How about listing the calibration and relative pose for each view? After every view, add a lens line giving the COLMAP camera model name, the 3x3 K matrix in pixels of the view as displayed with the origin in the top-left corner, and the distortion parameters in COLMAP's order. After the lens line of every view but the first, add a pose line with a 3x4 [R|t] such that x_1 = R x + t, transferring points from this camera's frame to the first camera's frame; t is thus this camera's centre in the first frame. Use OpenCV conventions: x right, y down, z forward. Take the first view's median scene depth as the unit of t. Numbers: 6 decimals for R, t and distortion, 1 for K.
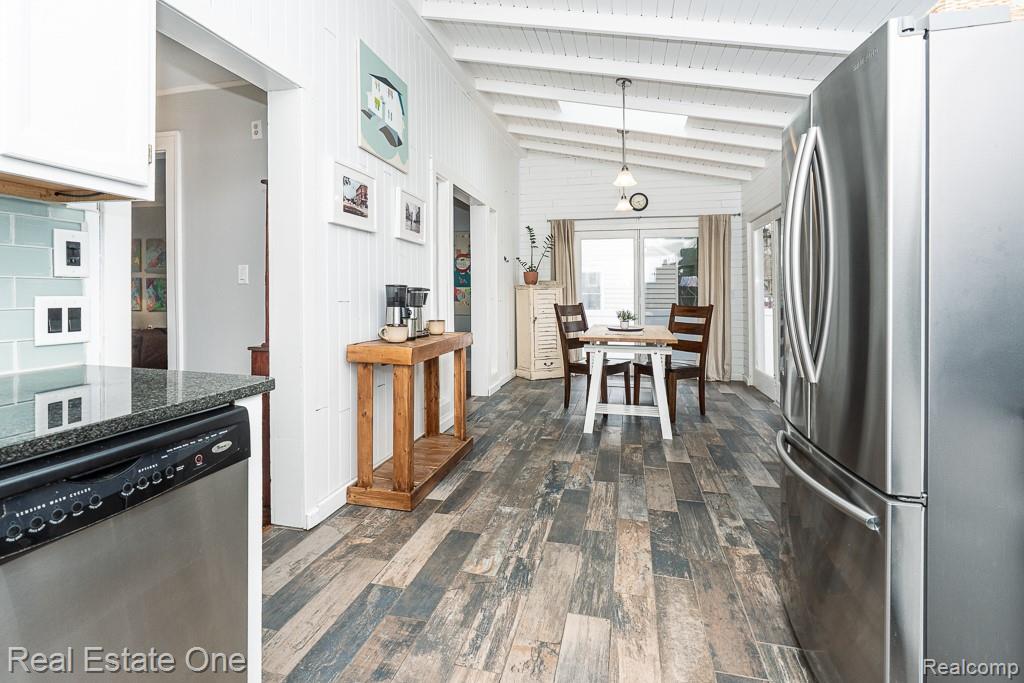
lens RADIAL K [[479.8, 0, 513.8], [0, 479.8, 288.8], [0, 0, 1]] dist [-0.000591, 0.000352]
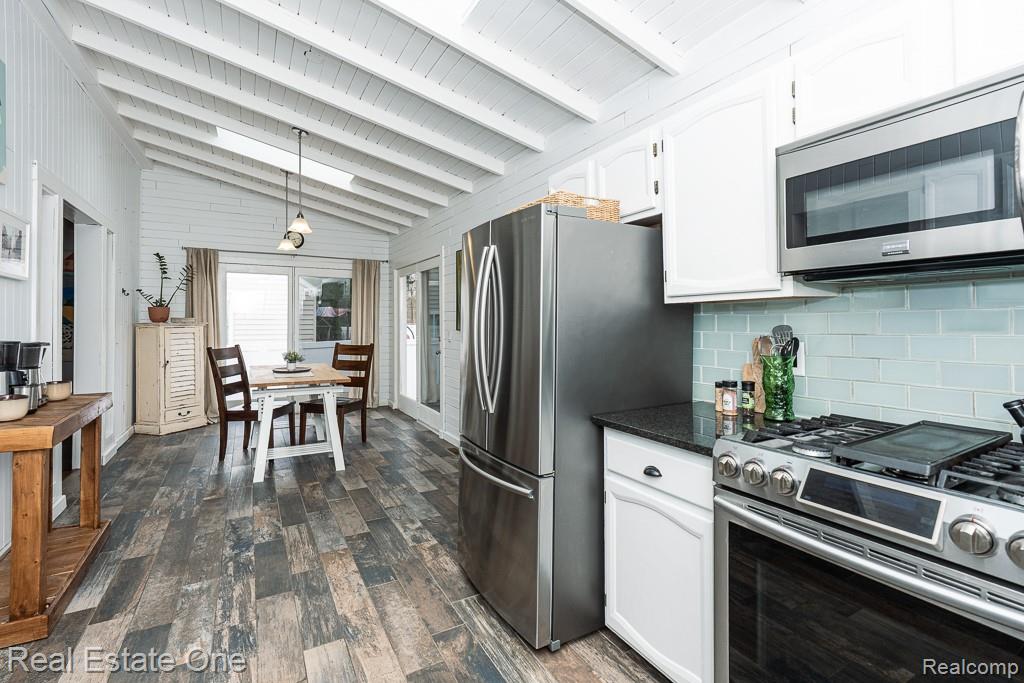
lens RADIAL K [[466.2, 0, 514.8], [0, 466.2, 310.9], [0, 0, 1]] dist [-0.000016, 0.000362]
pose [[0.727136, 0.014647, 0.686337, -0.152791], [-0.008576, 0.999888, -0.012253, -0.050110], [-0.686440, 0.003024, 0.727180, -0.058474]]
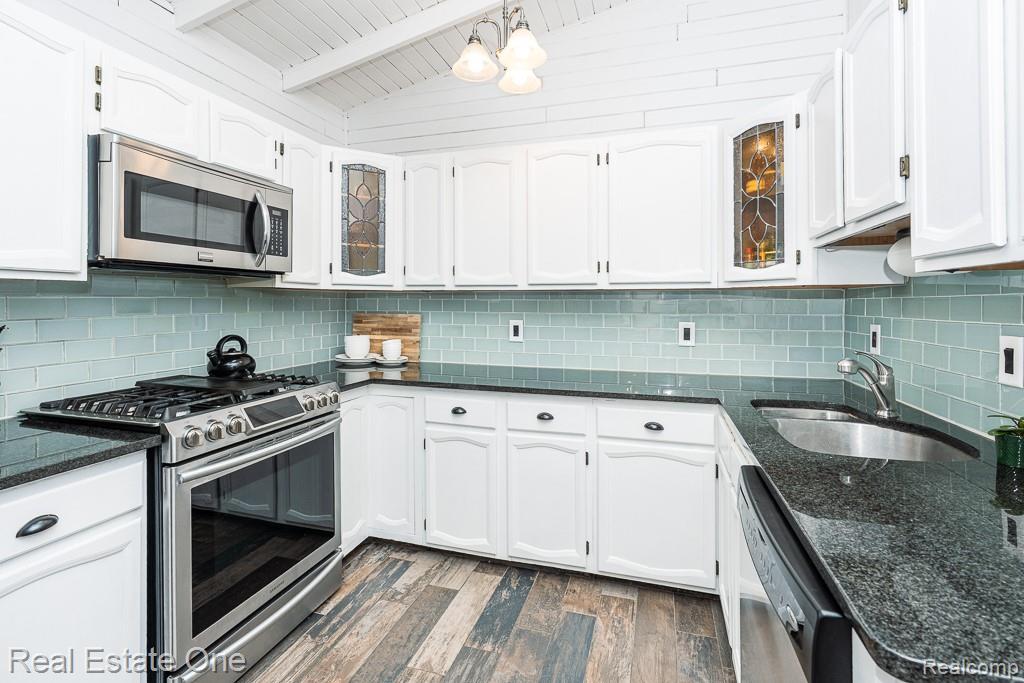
lens RADIAL K [[469.8, 0, 515.3], [0, 469.8, 302.4], [0, 0, 1]] dist [-0.001153, 0.000211]
pose [[-0.998482, -0.004406, 0.054899, -0.066922], [-0.005175, 0.999890, -0.013879, -0.047665], [-0.054832, -0.014143, -0.998395, 0.569621]]
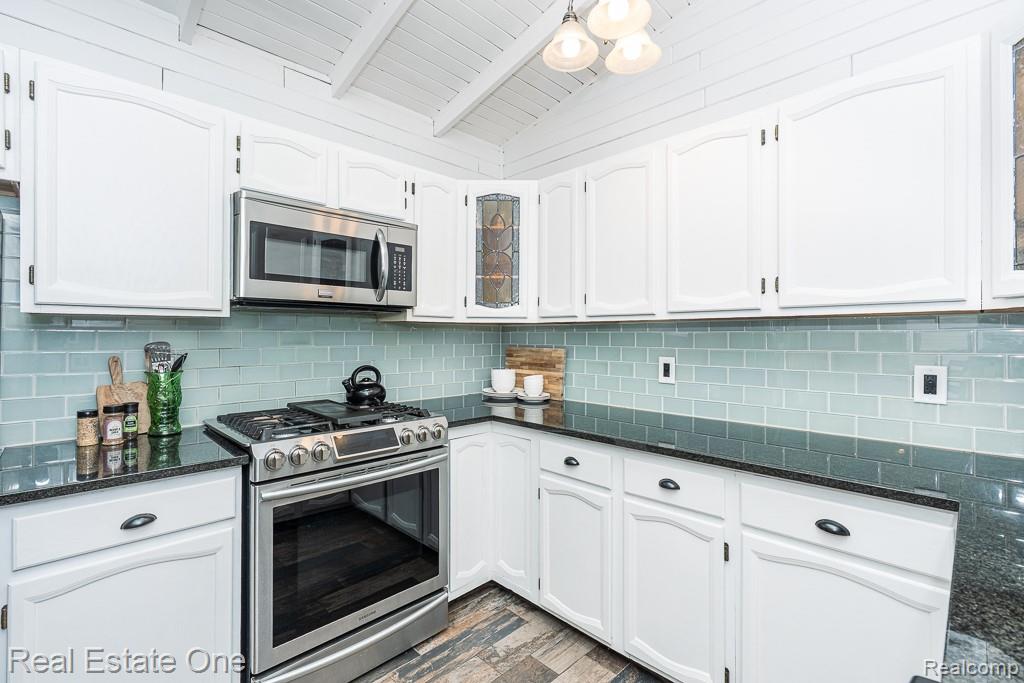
lens RADIAL K [[457.9, 0, 514.5], [0, 457.9, 335.7], [0, 0, 1]] dist [-0.000935, -0.000134]
pose [[-0.852092, -0.002876, 0.523384, -0.196118], [-0.011351, 0.999851, -0.012985, -0.047735], [-0.523269, -0.017006, -0.851998, 0.402950]]
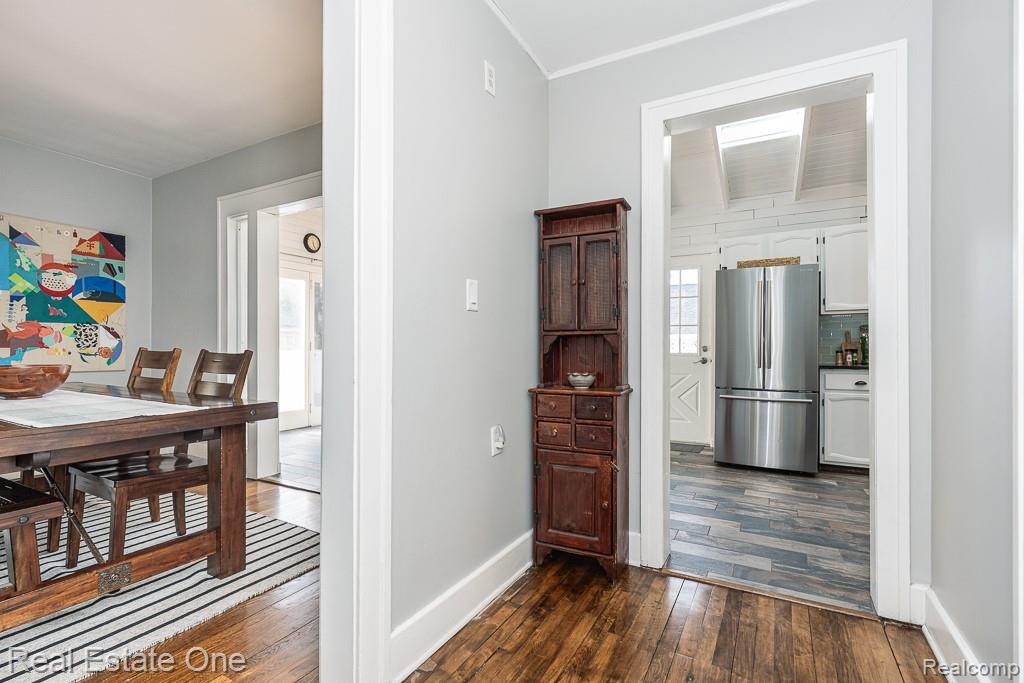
lens RADIAL K [[472.4, 0, 512.0], [0, 472.4, 341.5], [0, 0, 1]] dist [-0.000578, 0.000193]
pose [[0.265939, 0.010919, 0.963928, -1.131158], [-0.012854, 0.999887, -0.007780, 0.034919], [-0.963904, -0.010321, 0.266049, 0.780213]]
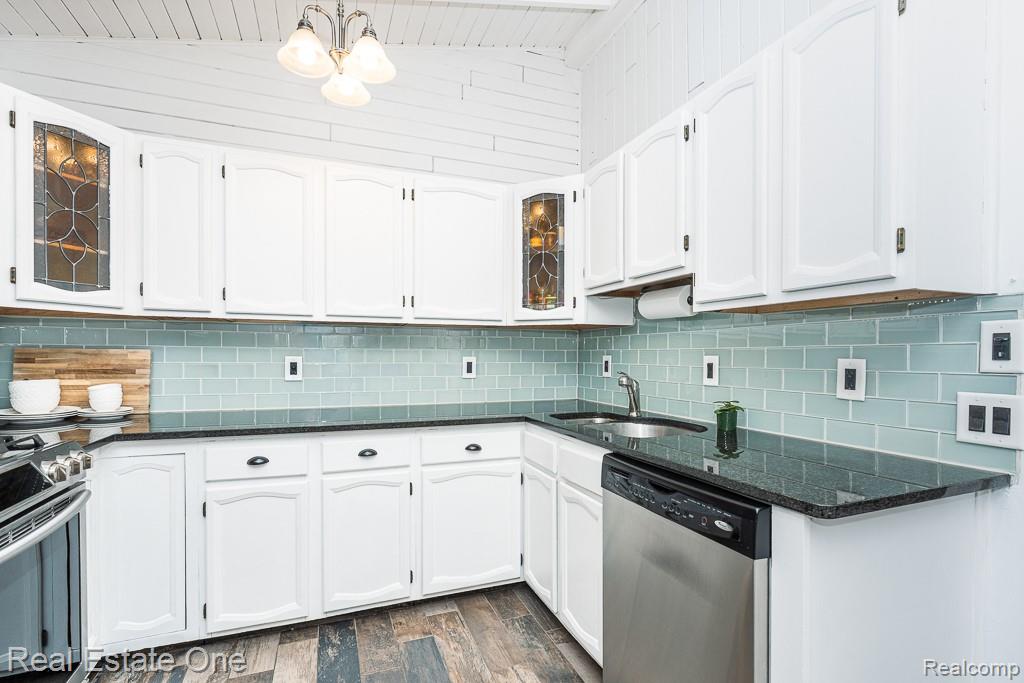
lens RADIAL K [[475.4, 0, 502.3], [0, 475.4, 356.3], [0, 0, 1]] dist [0.001791, 0.000226]
pose [[-0.825143, -0.004492, -0.564907, 0.151445], [-0.001624, 0.999983, -0.005580, -0.021532], [0.564922, -0.003687, -0.825136, 0.531965]]
